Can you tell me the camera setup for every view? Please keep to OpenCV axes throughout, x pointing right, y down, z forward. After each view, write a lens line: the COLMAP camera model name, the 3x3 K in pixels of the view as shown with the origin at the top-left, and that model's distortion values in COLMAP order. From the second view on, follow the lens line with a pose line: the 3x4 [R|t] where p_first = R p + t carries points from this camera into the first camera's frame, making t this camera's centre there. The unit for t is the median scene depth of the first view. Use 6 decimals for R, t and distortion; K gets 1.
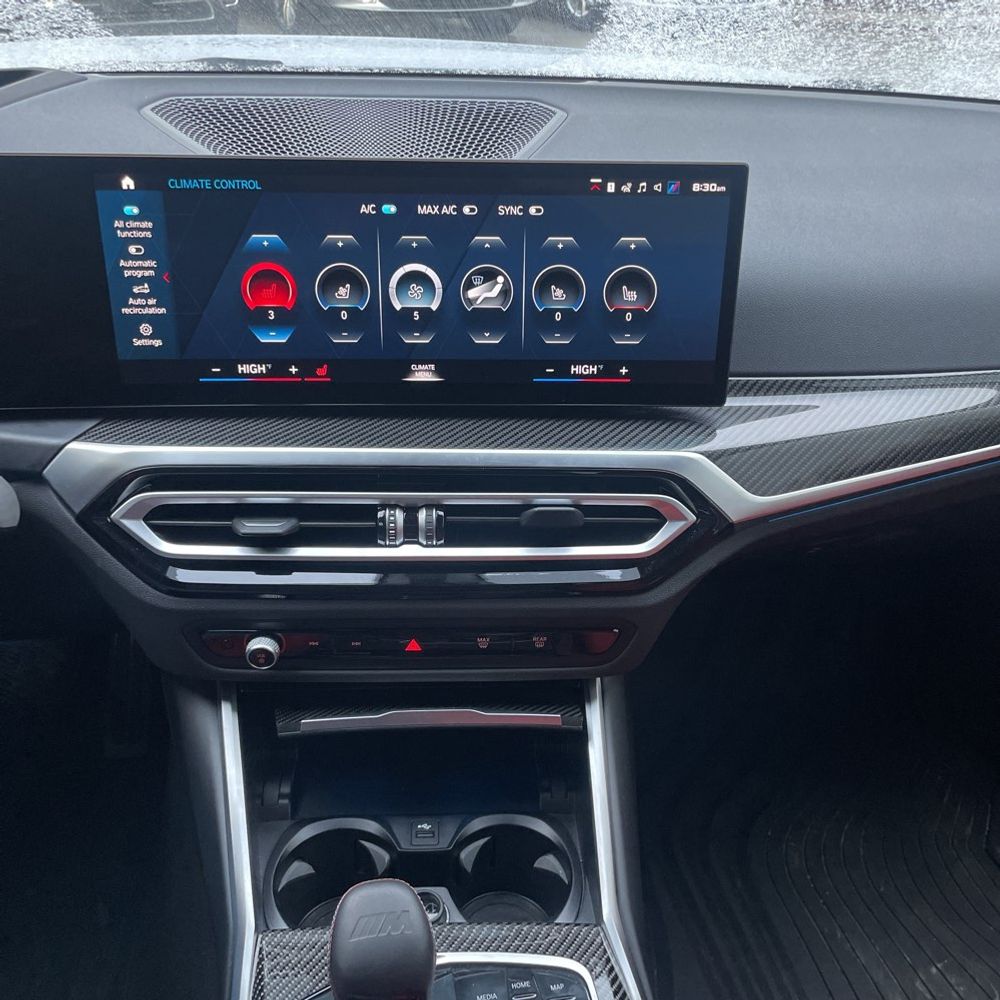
lens RADIAL K [[1019.2, 0, 494.7], [0, 1019.2, 509.2], [0, 0, 1]] dist [0.035936, 0.000000]
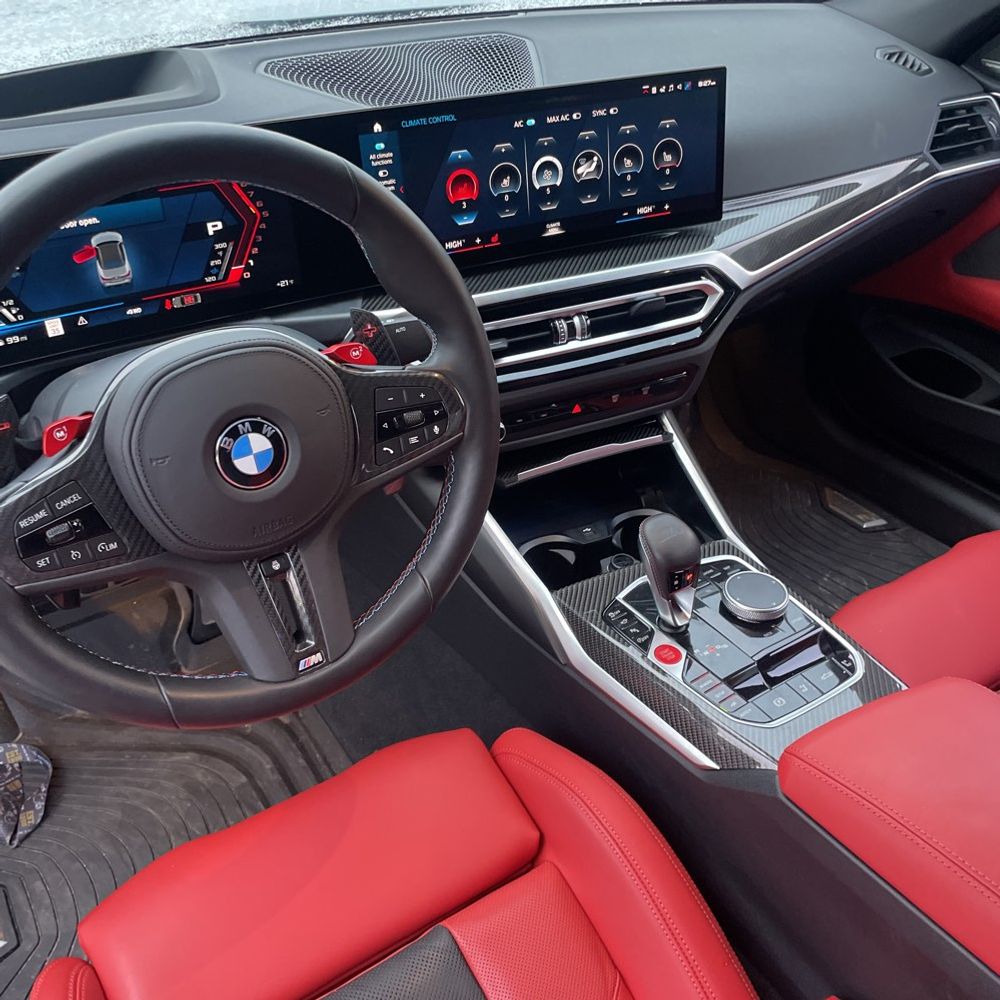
lens RADIAL K [[1019.2, 0, 506.3], [0, 1019.2, 495.4], [0, 0, 1]] dist [0.035936, 0.000000]
pose [[0.914540, -0.246316, 0.320850, -0.742042], [0.219105, 0.968426, 0.118930, 0.056460], [-0.340013, -0.038467, 0.939634, -0.439308]]
